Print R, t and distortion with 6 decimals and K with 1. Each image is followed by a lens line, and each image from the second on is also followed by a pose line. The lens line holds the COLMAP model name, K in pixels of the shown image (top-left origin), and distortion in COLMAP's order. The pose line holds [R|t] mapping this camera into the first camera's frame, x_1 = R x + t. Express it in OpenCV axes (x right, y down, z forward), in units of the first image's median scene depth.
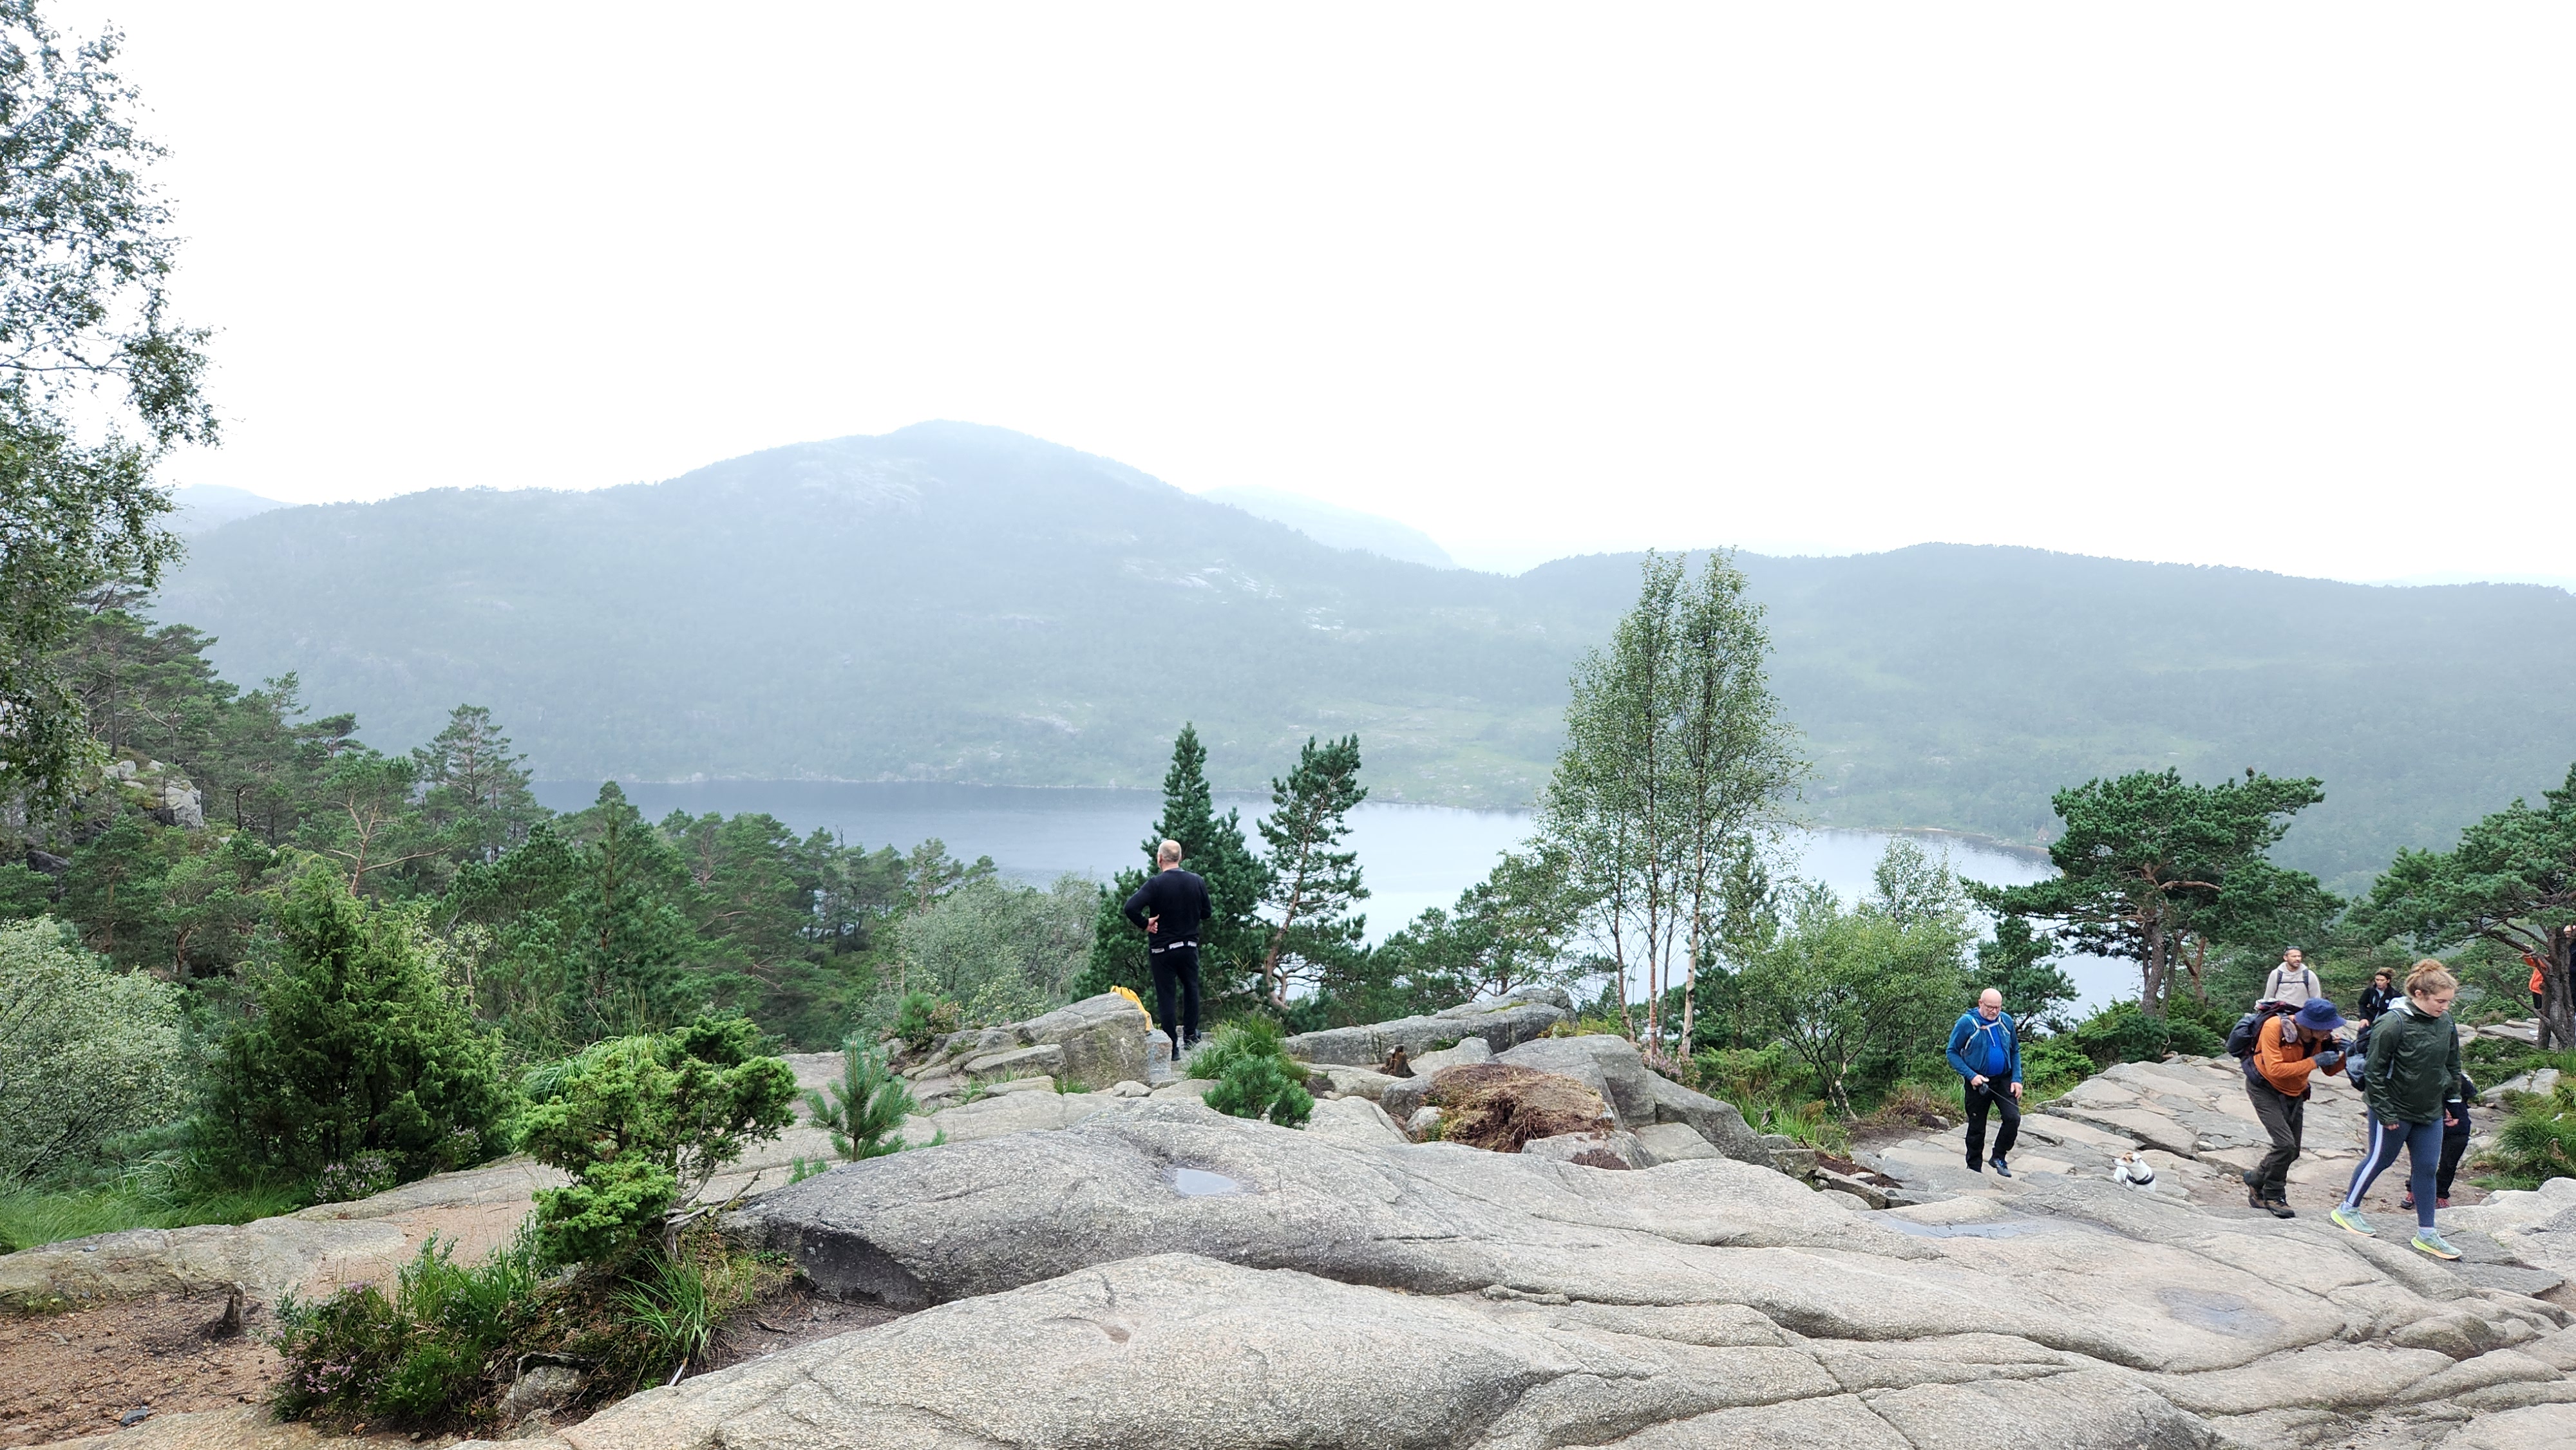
lens RADIAL K [[1697.6, 0, 1258.2], [0, 1697.6, 746.2], [0, 0, 1]] dist [0.075329, -0.056045]
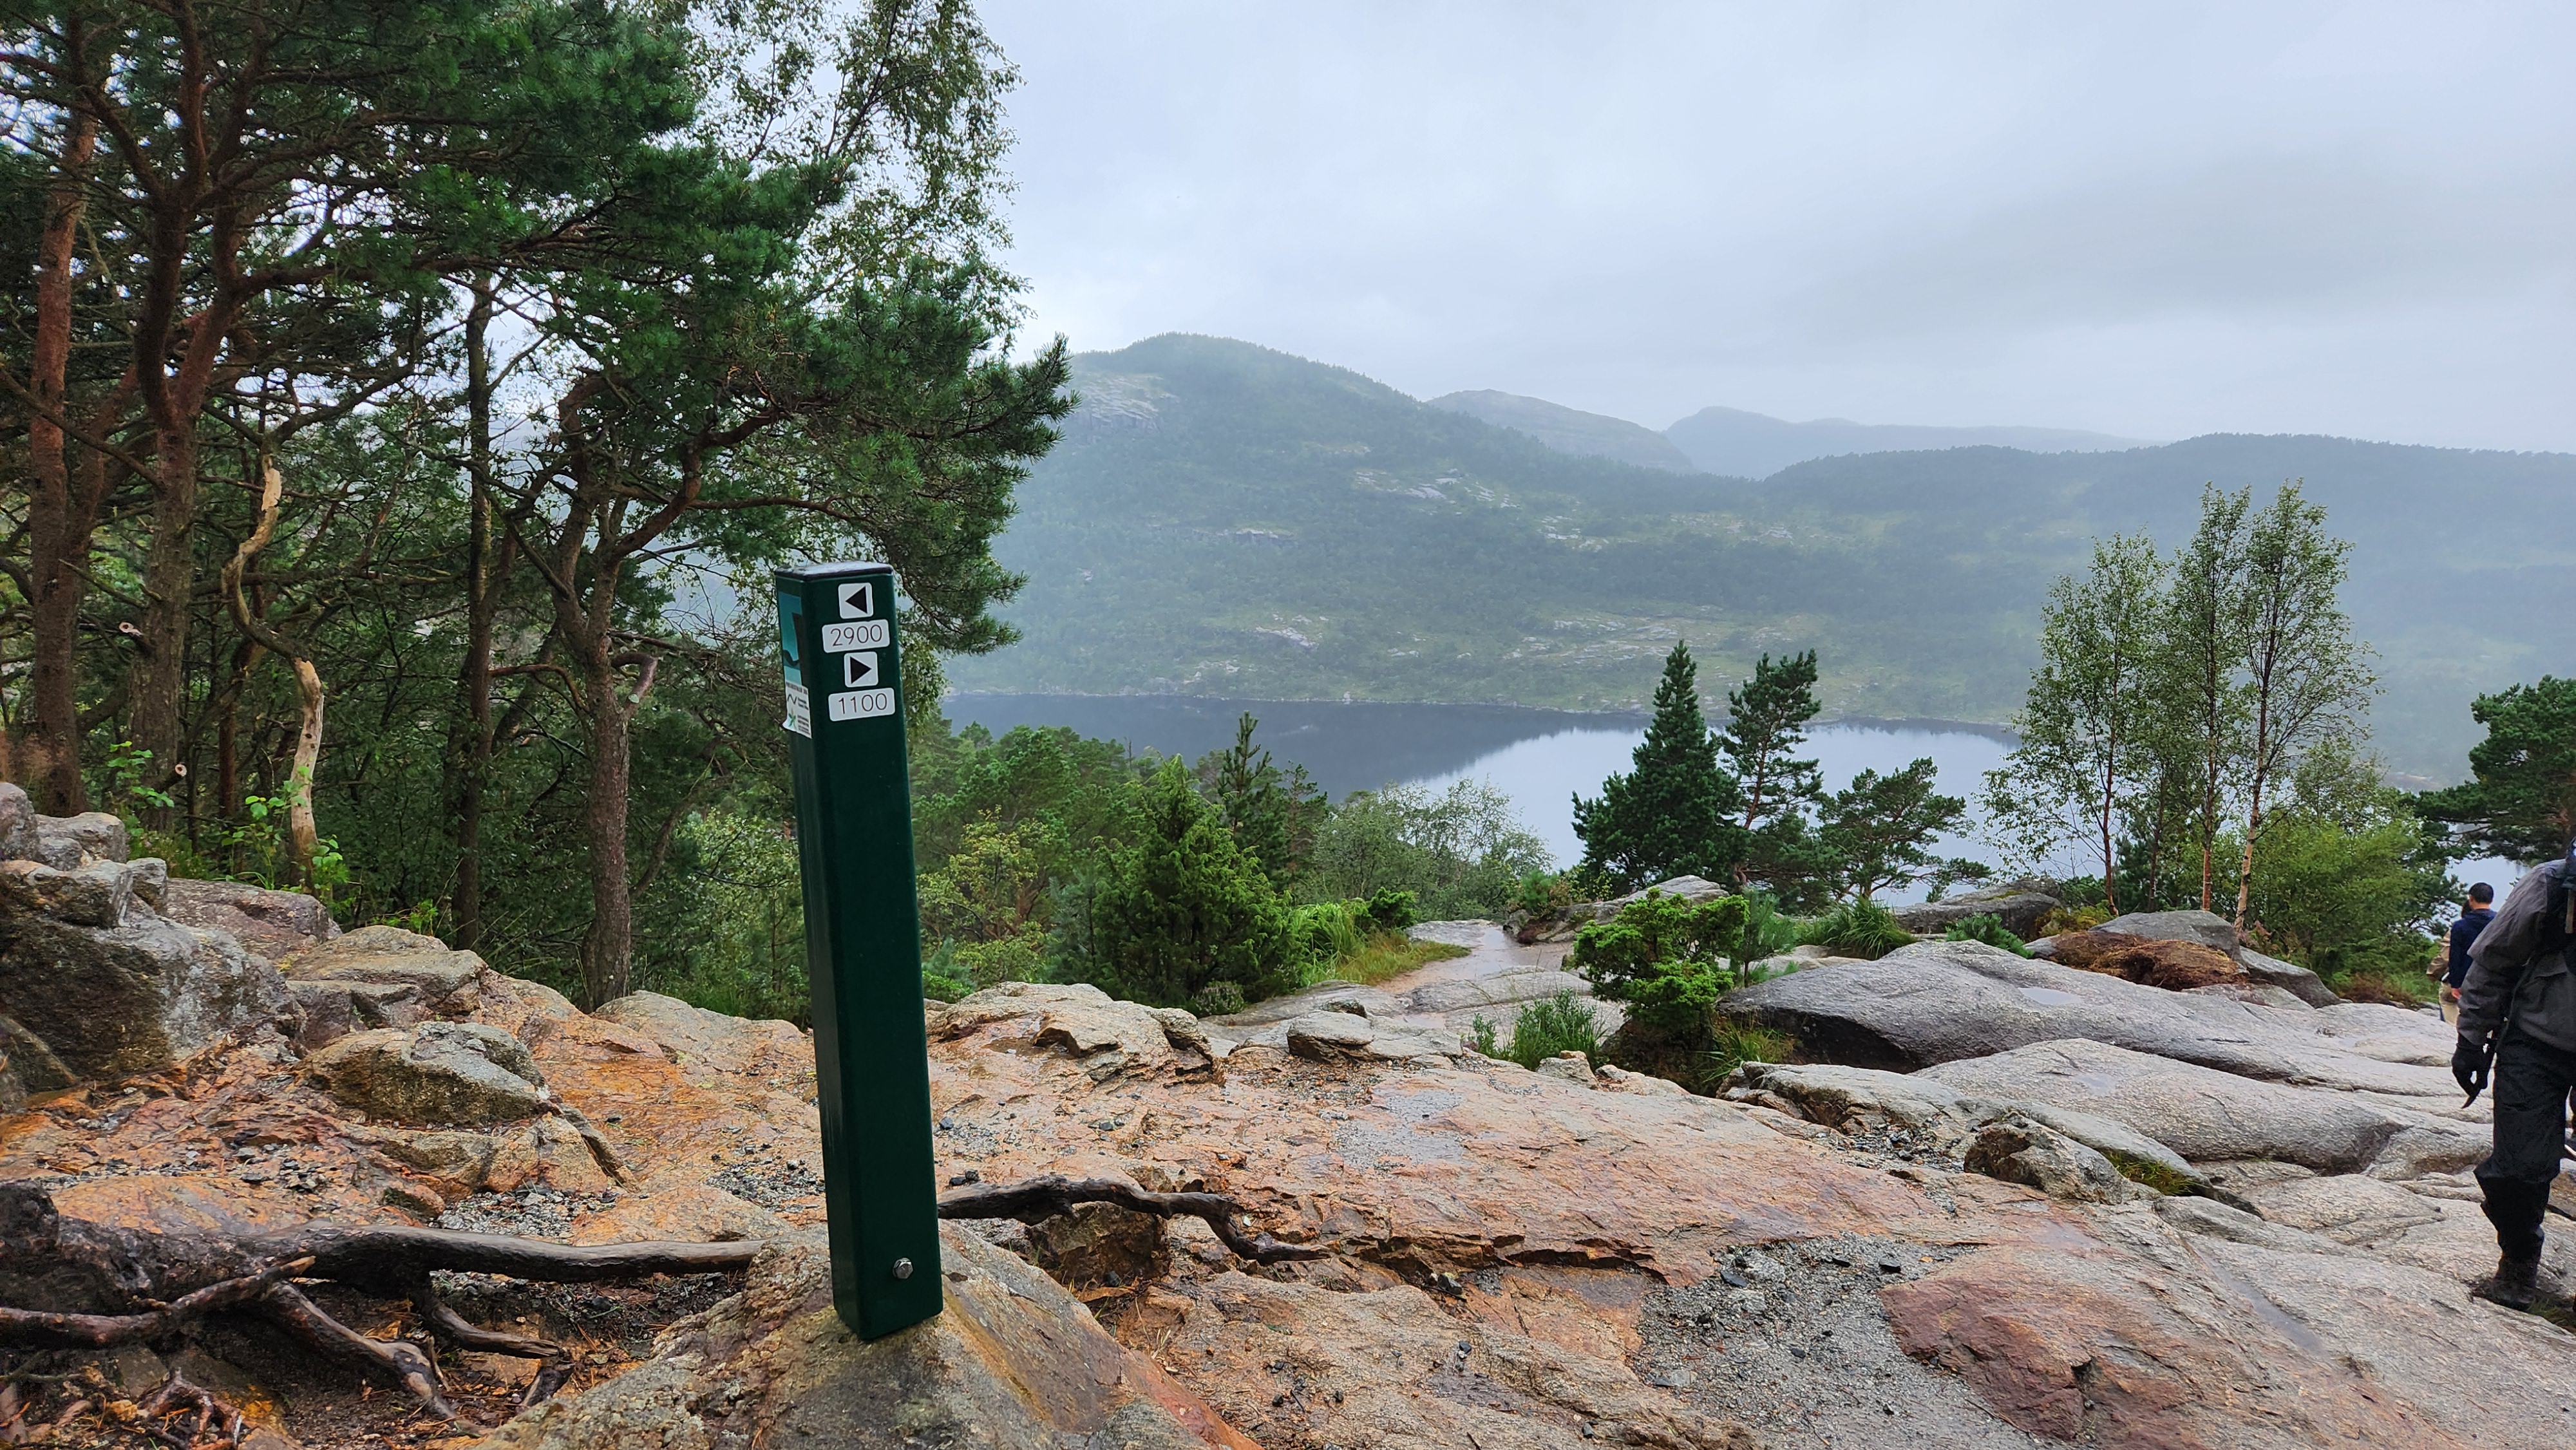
lens RADIAL K [[1692.8, 0, 1288.0], [0, 1692.8, 781.9], [0, 0, 1]] dist [0.036879, -0.002006]
pose [[0.993127, 0.000745, -0.117042, -0.116252], [0.007730, 0.997379, 0.071939, -0.002718], [0.116789, -0.072350, 0.990518, -0.093278]]
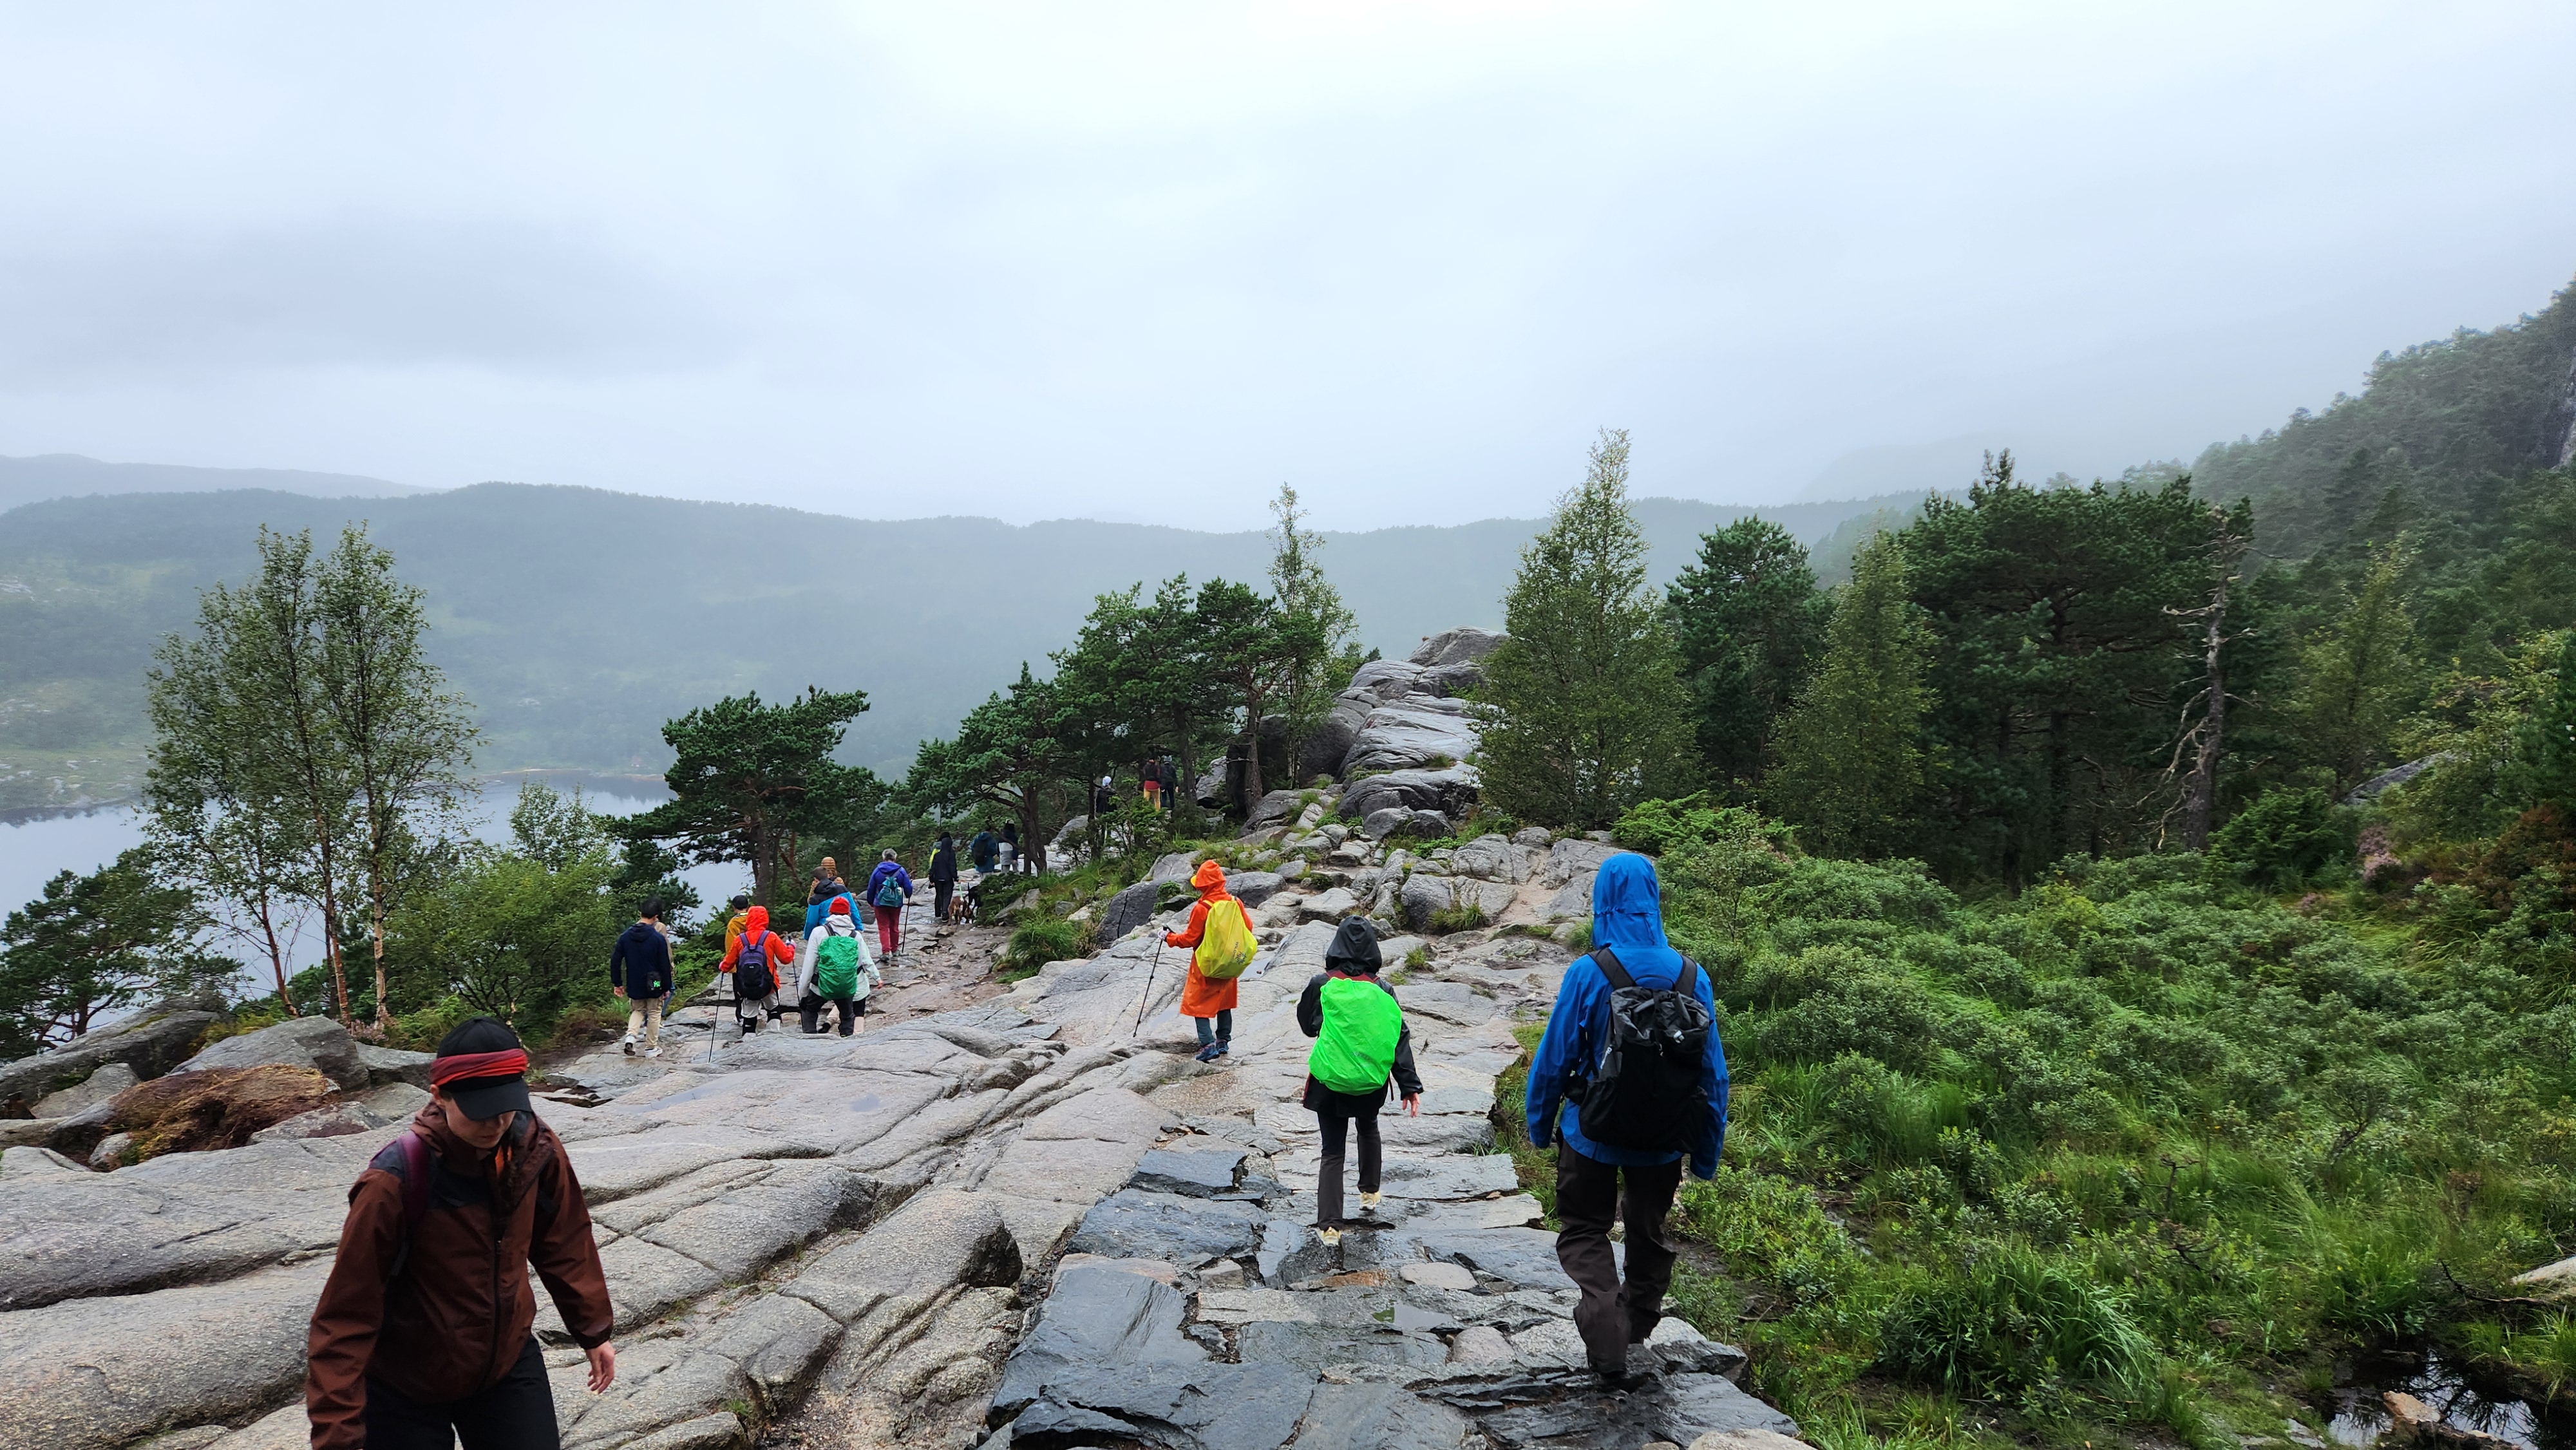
lens RADIAL K [[1670.6, 0, 1288.1], [0, 1670.6, 765.9], [0, 0, 1]] dist [0.002604, -0.001335]
pose [[0.688937, -0.124255, 0.714091, -0.034349], [0.088571, 0.992245, 0.087204, -0.004993], [-0.719389, 0.003170, 0.694600, -0.041286]]
